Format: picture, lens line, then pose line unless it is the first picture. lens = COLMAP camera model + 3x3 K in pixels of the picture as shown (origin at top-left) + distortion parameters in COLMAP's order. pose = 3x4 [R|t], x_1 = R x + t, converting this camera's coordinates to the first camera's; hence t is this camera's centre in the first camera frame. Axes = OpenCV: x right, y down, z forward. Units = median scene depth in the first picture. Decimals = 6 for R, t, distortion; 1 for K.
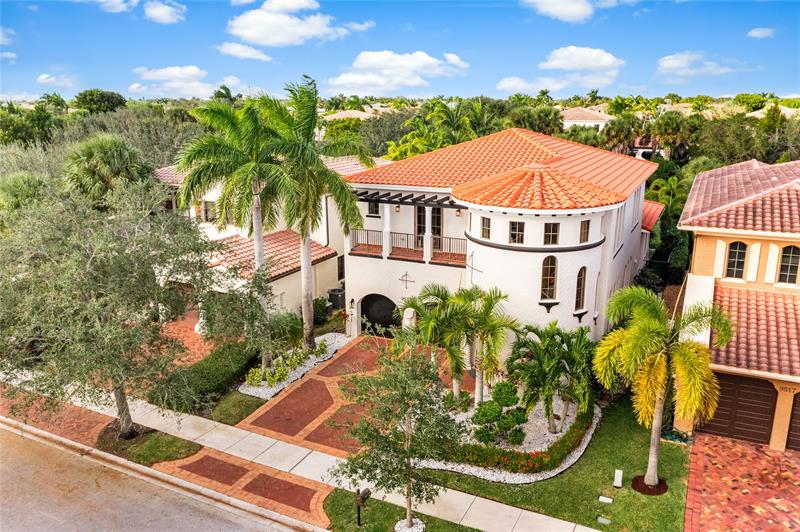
lens RADIAL K [[639.8, 0, 402.7], [0, 639.8, 264.3], [0, 0, 1]] dist [0.002348, -0.012308]
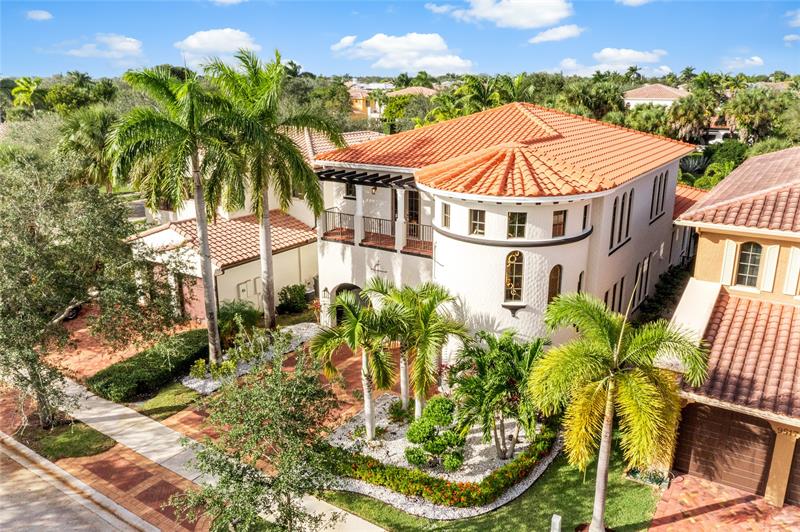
lens RADIAL K [[639.8, 0, 400.9], [0, 639.8, 261.2], [0, 0, 1]] dist [0.002348, -0.012308]
pose [[0.990449, 0.039325, -0.132154, 0.187253], [-0.035702, 0.998922, 0.029680, -0.018722], [0.133178, -0.024678, 0.990785, 0.130041]]
